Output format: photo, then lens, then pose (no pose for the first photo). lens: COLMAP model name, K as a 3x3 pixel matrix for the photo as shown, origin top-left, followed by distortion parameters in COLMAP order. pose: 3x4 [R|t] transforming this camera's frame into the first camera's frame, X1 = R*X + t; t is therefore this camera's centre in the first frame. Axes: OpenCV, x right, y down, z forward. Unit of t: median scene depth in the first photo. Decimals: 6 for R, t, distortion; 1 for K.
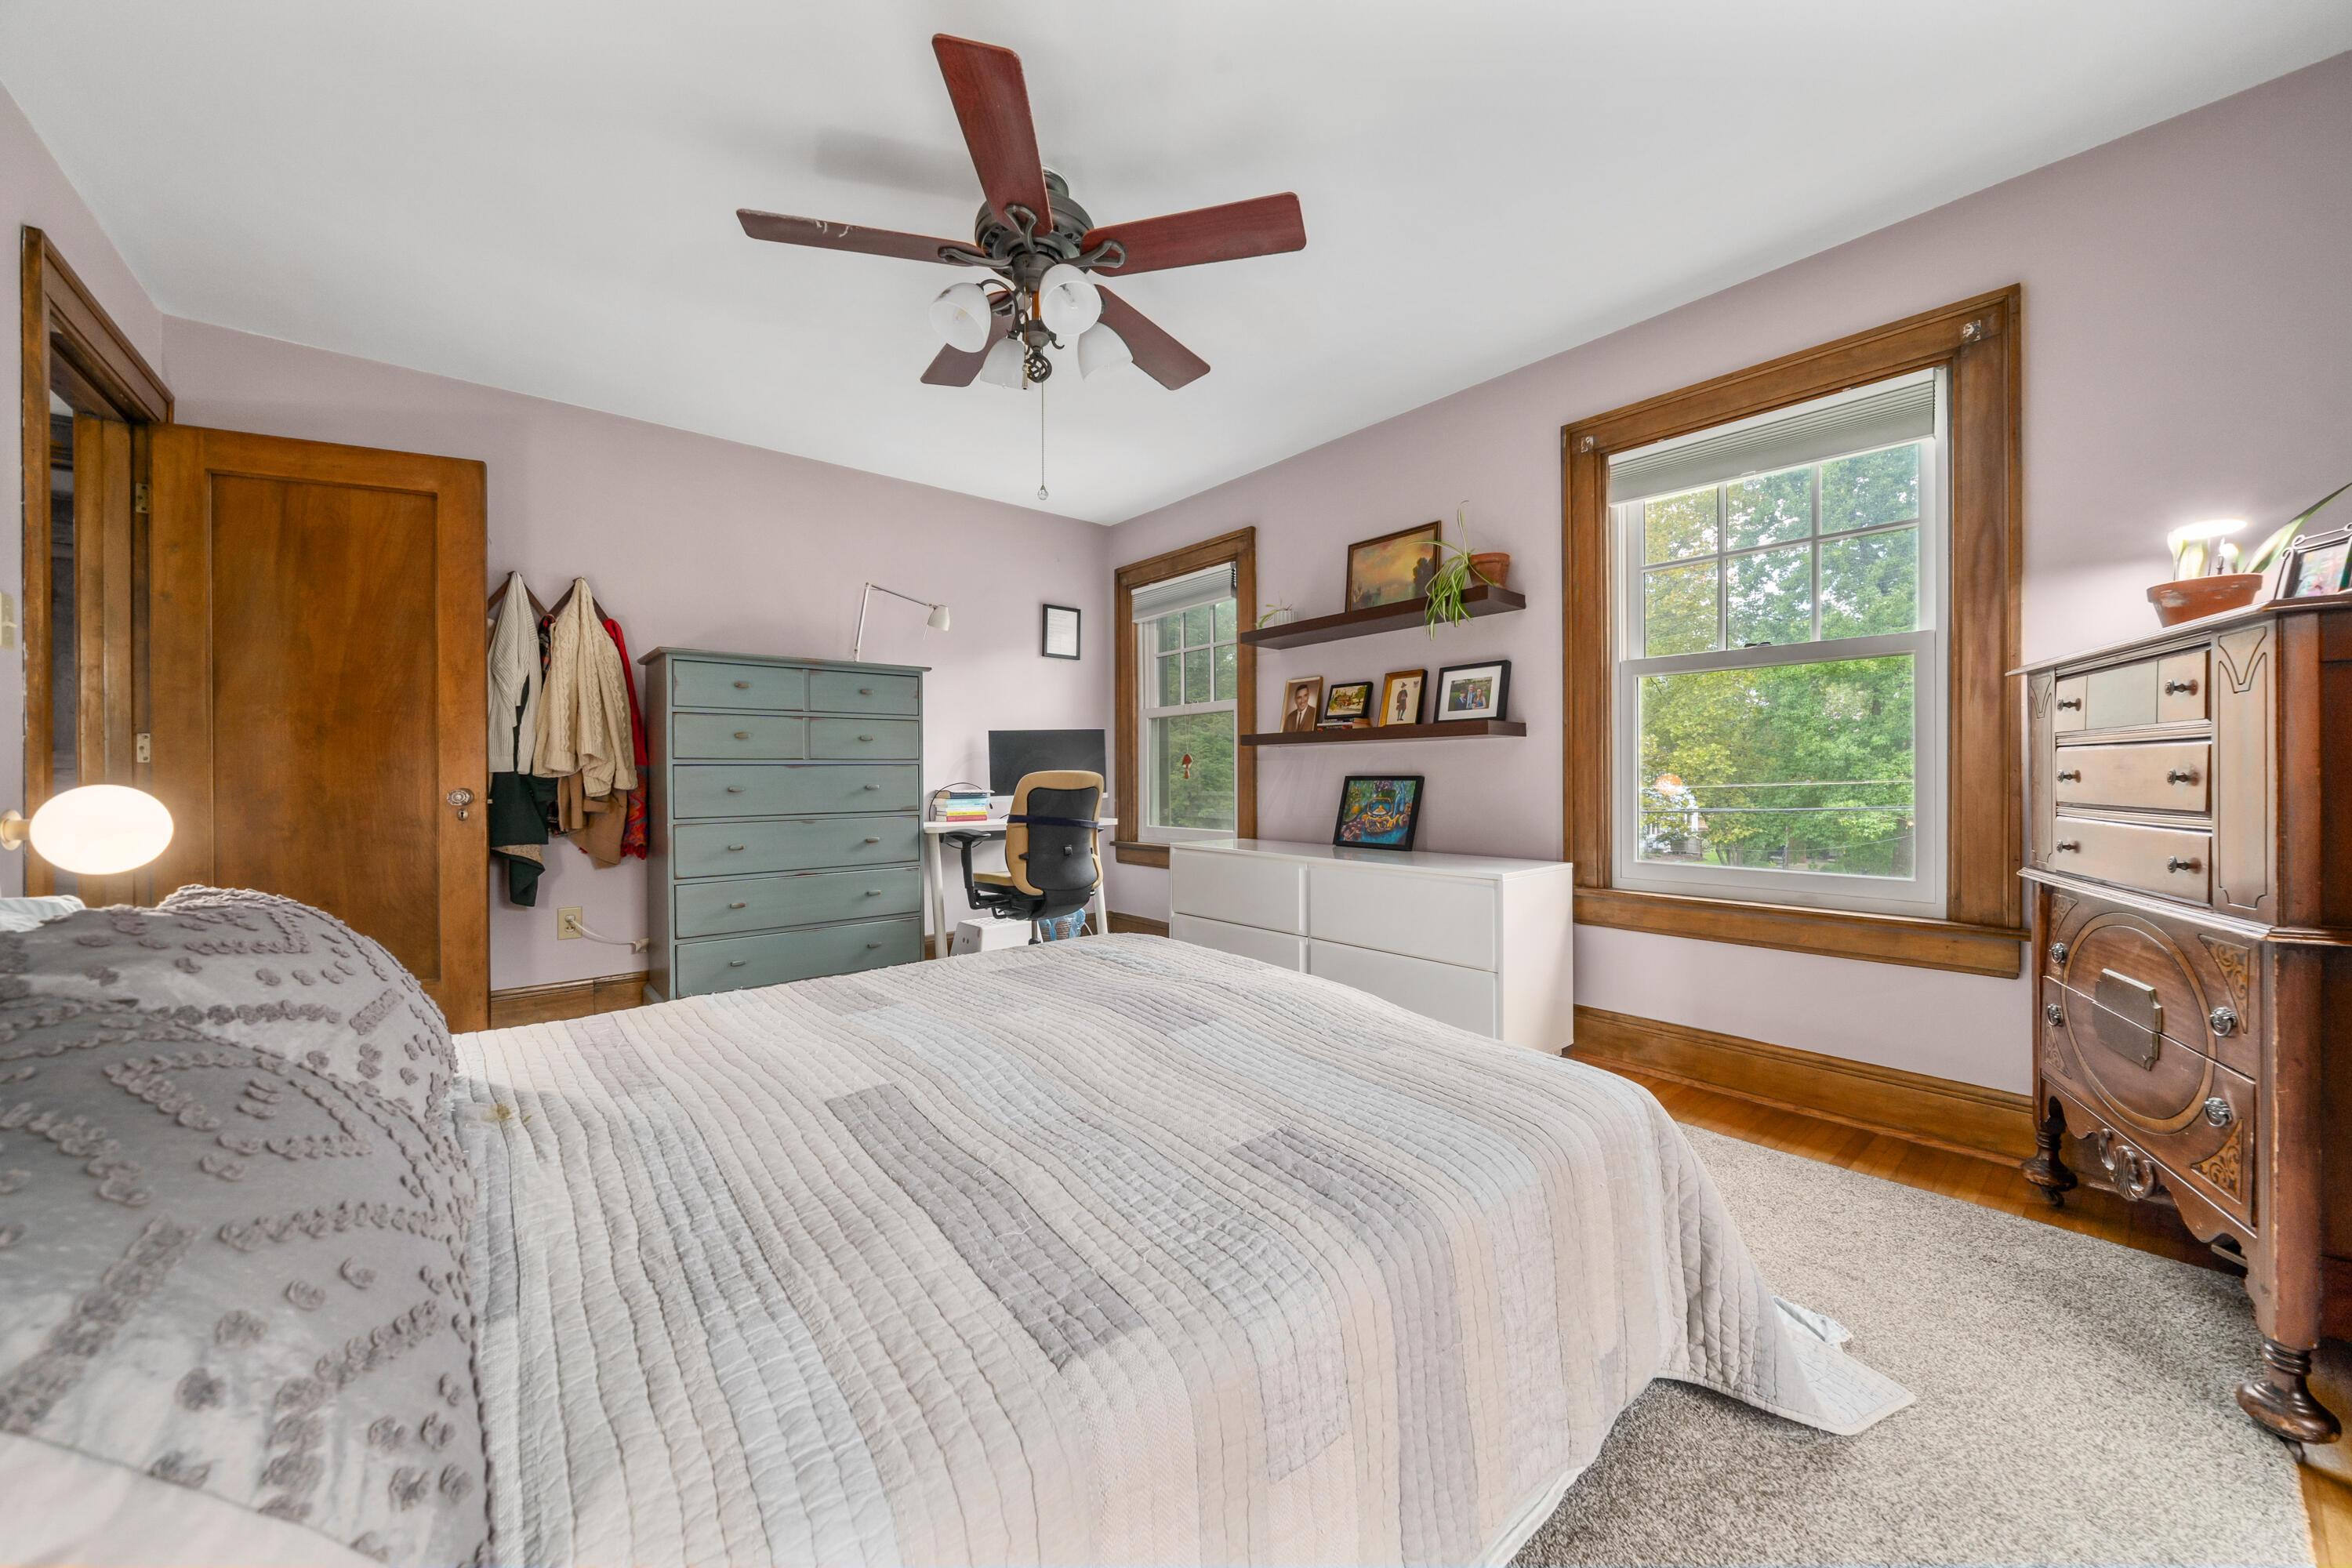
lens RADIAL K [[899.3, 0, 1233.5], [0, 899.3, 781.7], [0, 0, 1]] dist [-0.005627, -0.000220]
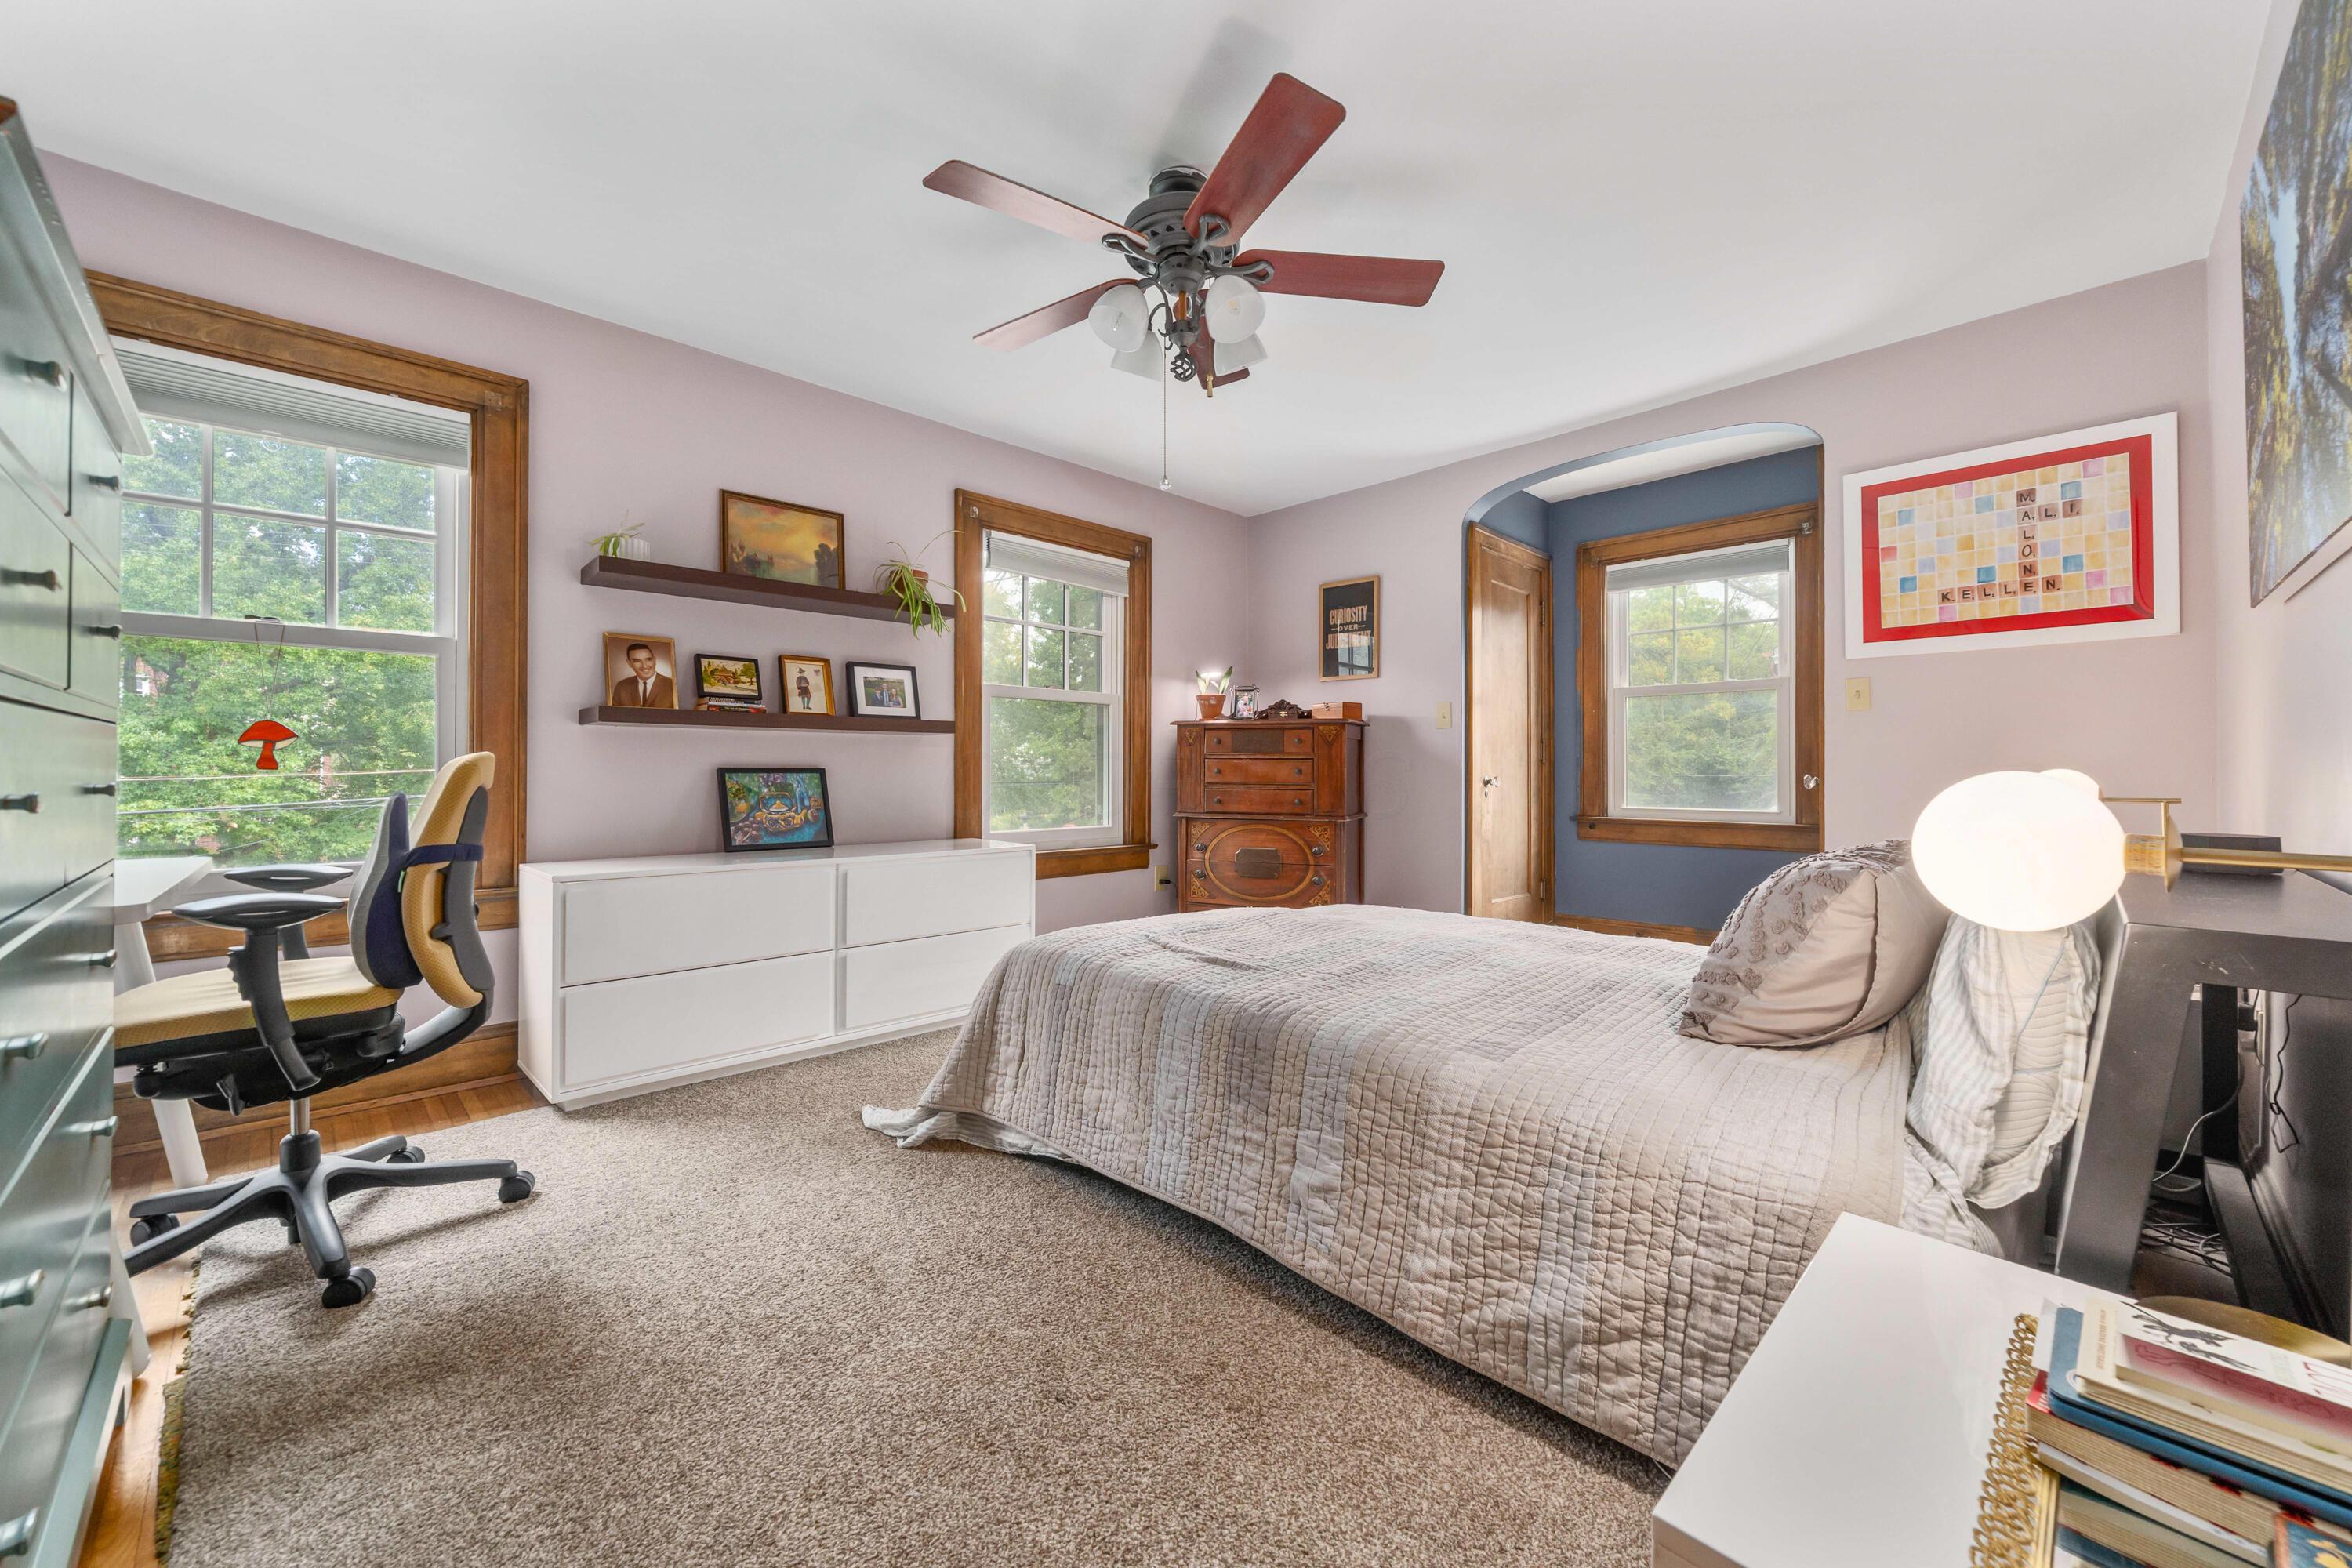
lens RADIAL K [[899.3, 0, 1185.7], [0, 899.3, 767.6], [0, 0, 1]] dist [-0.005627, -0.000220]
pose [[-0.090672, 0.006789, 0.995858, -0.765370], [0.003394, 0.999973, -0.006508, 0.000252], [-0.995875, 0.002790, -0.090692, 0.679324]]
